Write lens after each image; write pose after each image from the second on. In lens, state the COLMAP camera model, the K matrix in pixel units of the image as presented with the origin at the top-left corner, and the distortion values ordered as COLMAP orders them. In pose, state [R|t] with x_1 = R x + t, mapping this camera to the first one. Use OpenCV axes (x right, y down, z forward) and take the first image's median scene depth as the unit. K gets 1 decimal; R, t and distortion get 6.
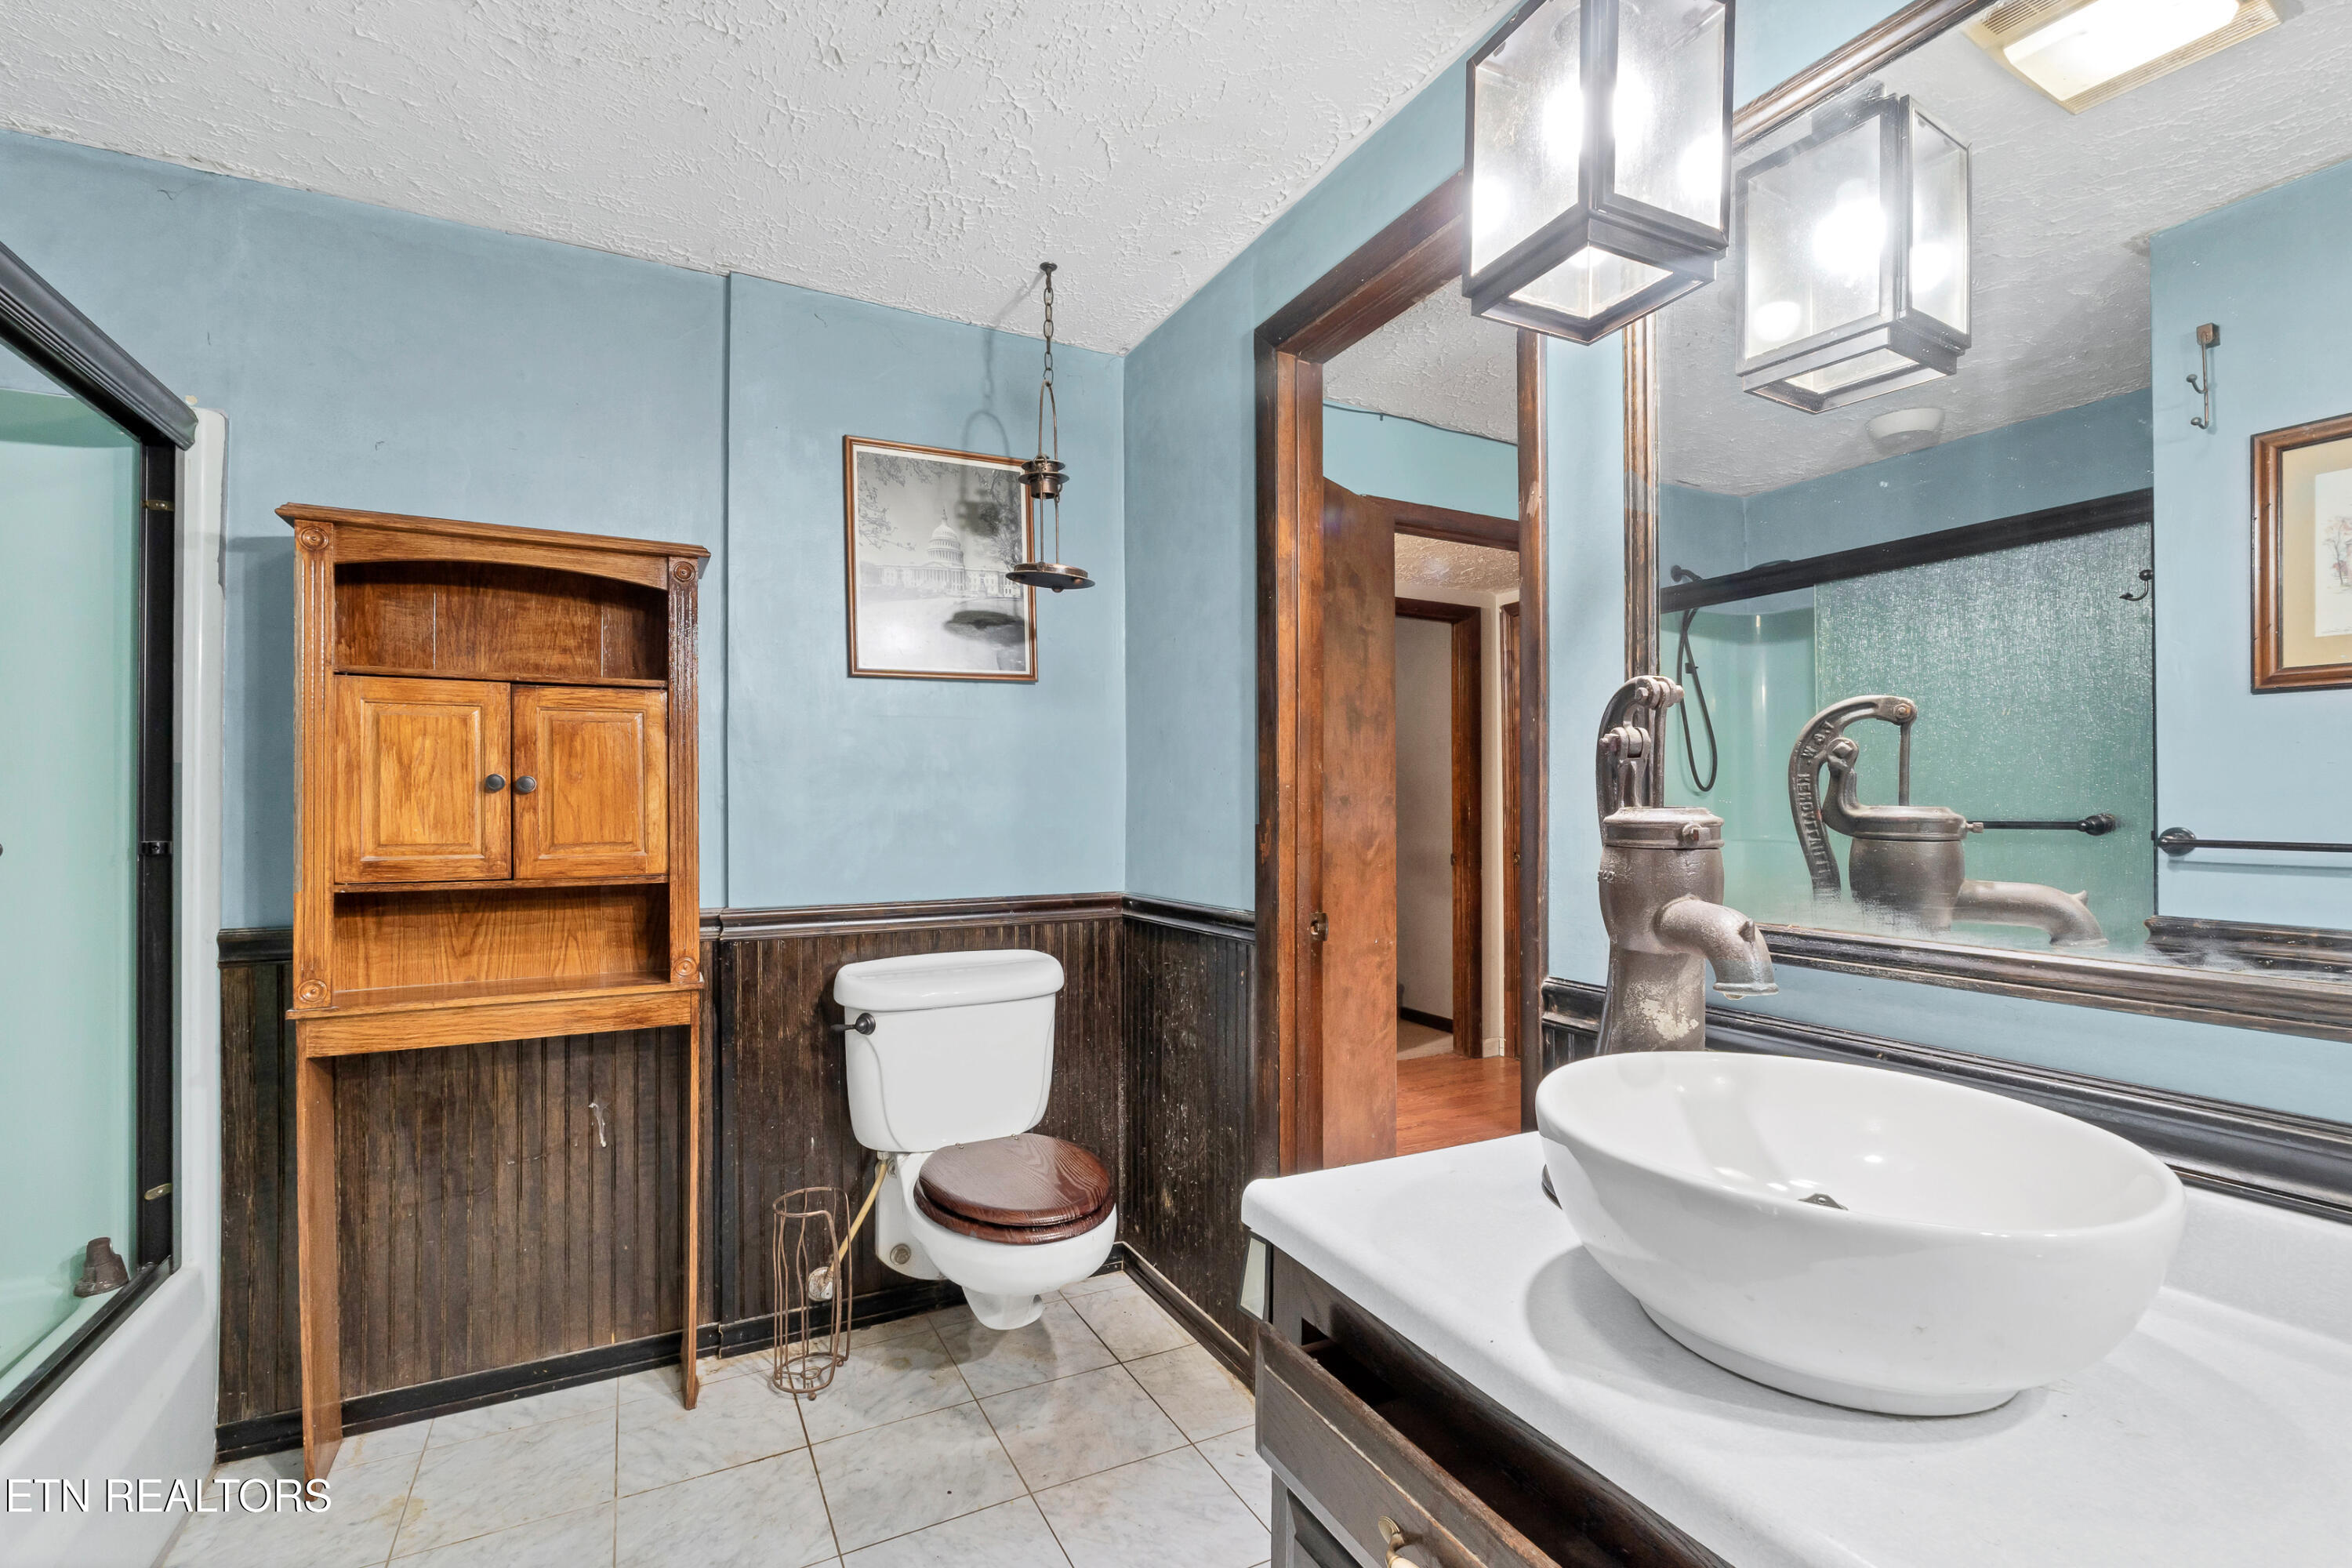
lens RADIAL K [[1059.3, 0, 1229.8], [0, 1059.3, 794.6], [0, 0, 1]] dist [-0.006748, -0.000585]
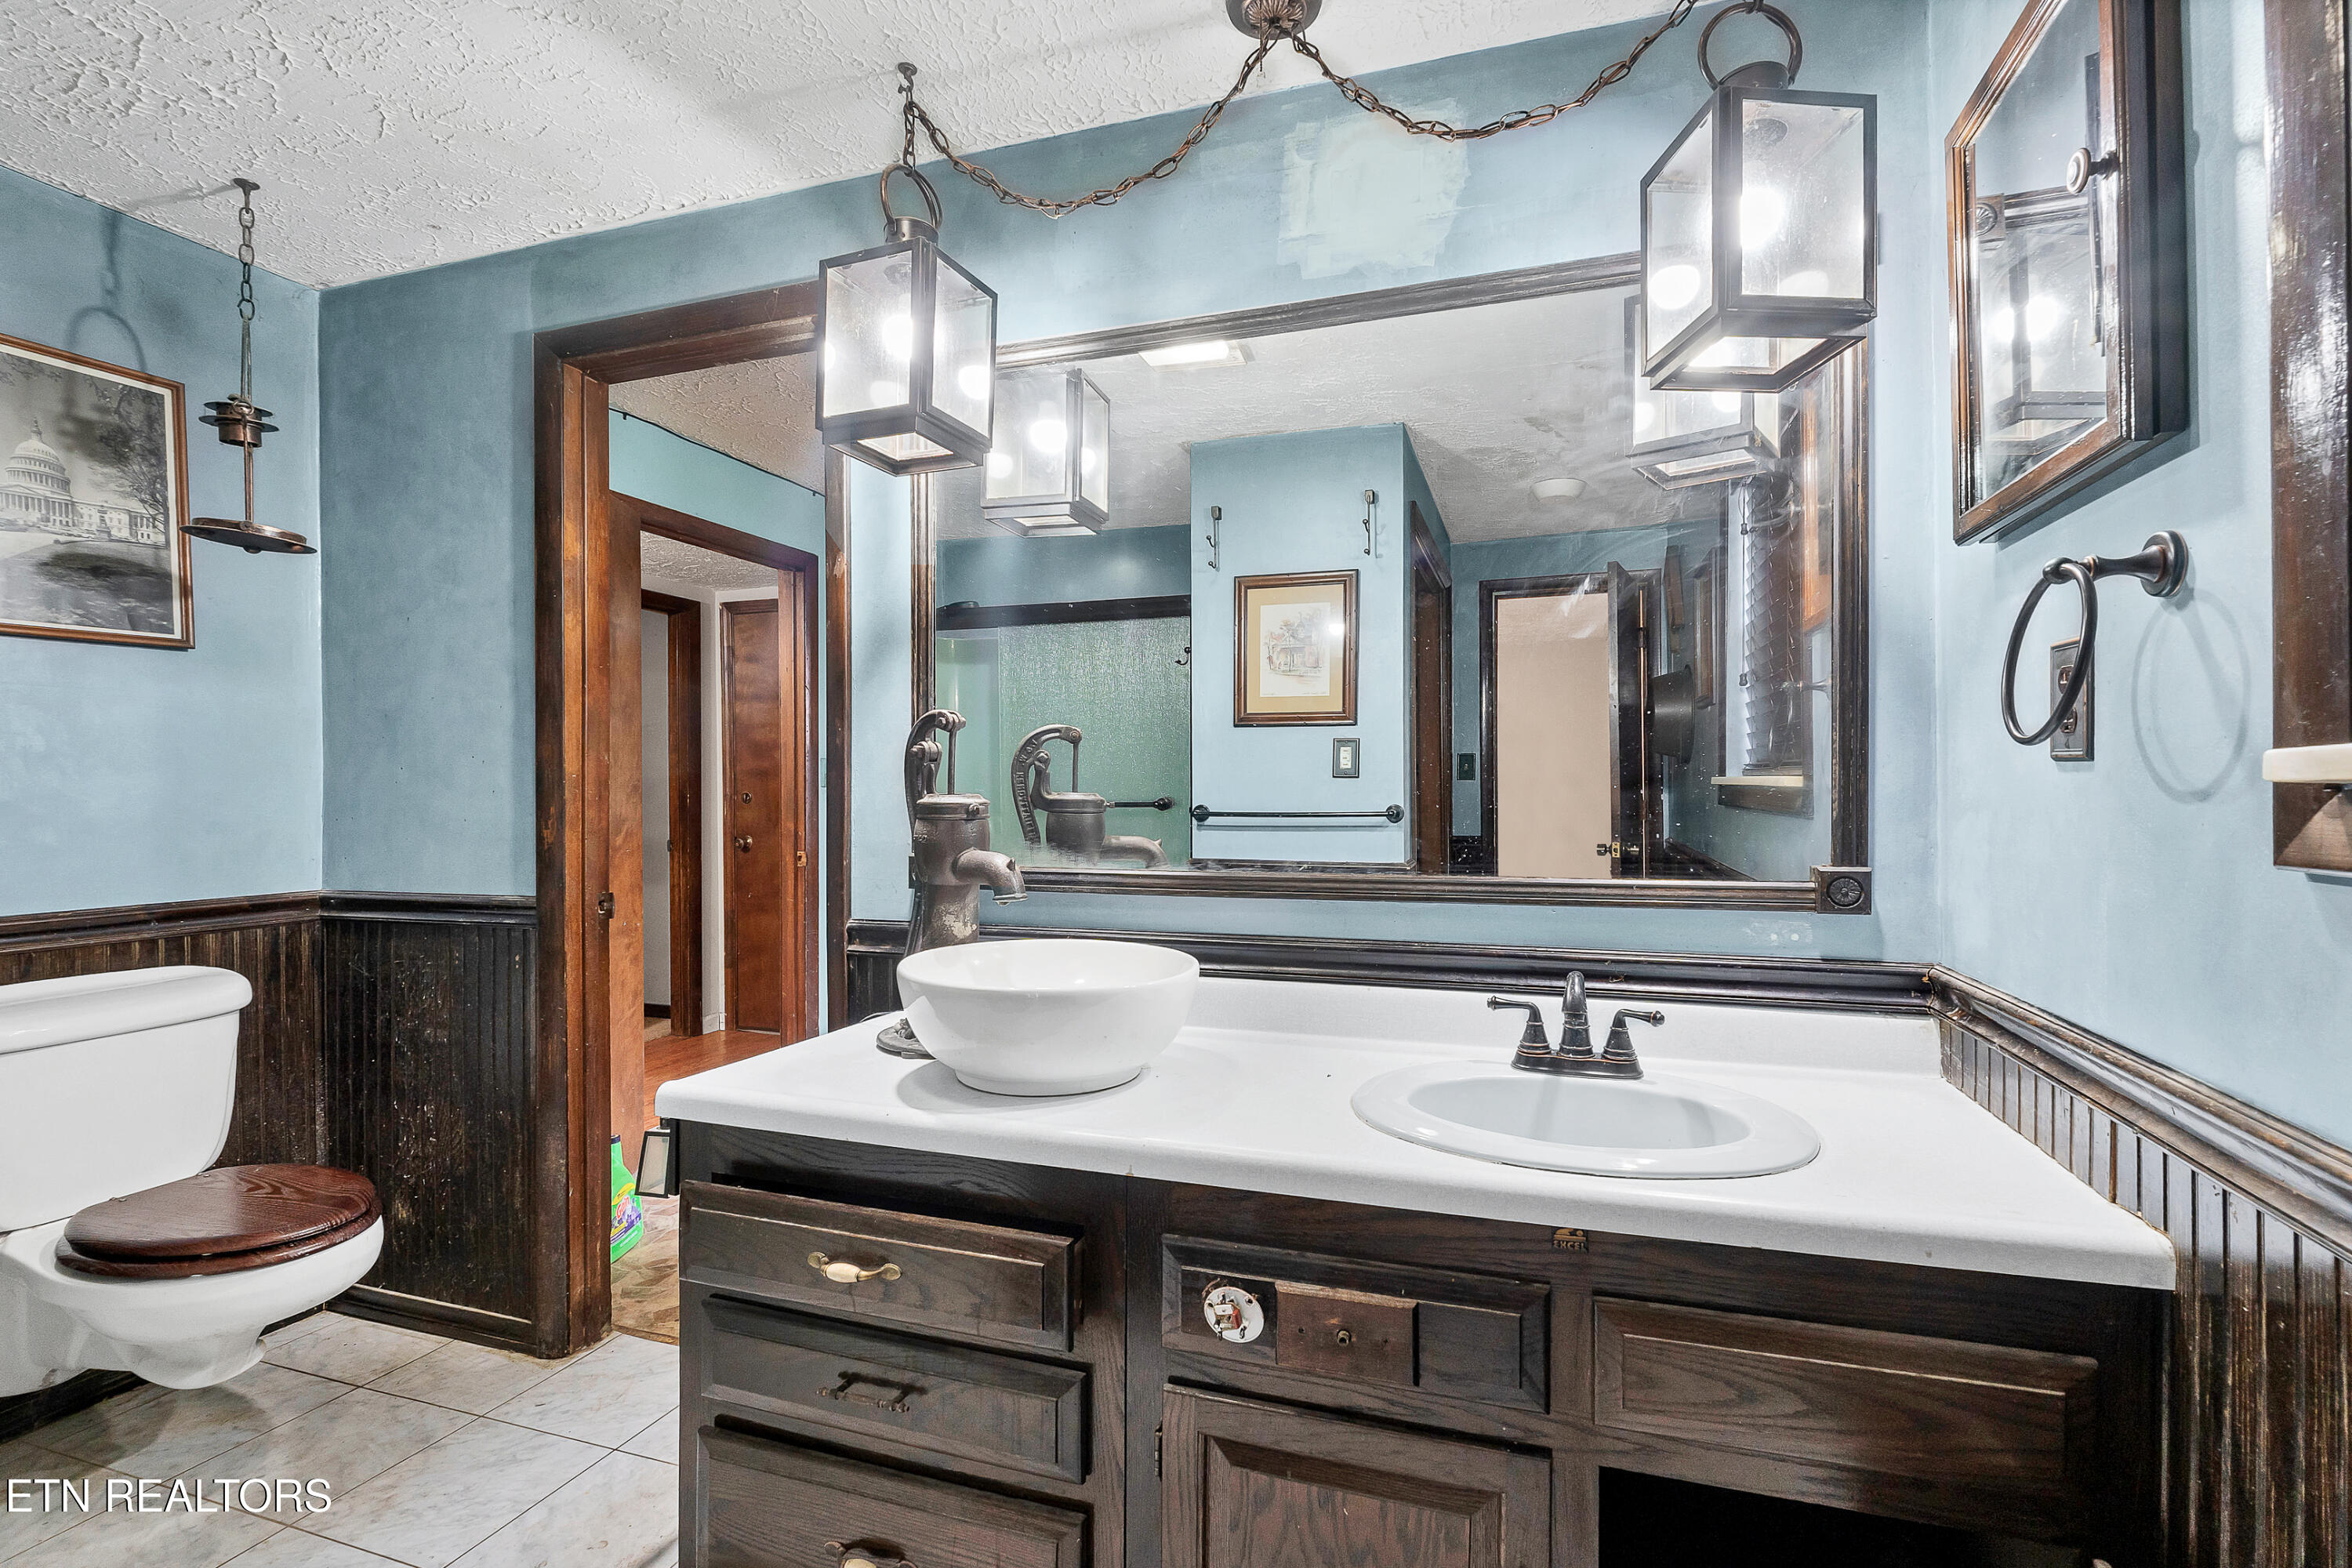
lens RADIAL K [[1047.9, 0, 1219.2], [0, 1047.9, 818.1], [0, 0, 1]] dist [-0.007116, -0.000248]
pose [[0.734671, -0.019760, 0.678136, -0.175398], [-0.004208, 0.999424, 0.033681, -0.003033], [-0.678411, -0.027598, 0.734164, -0.203949]]
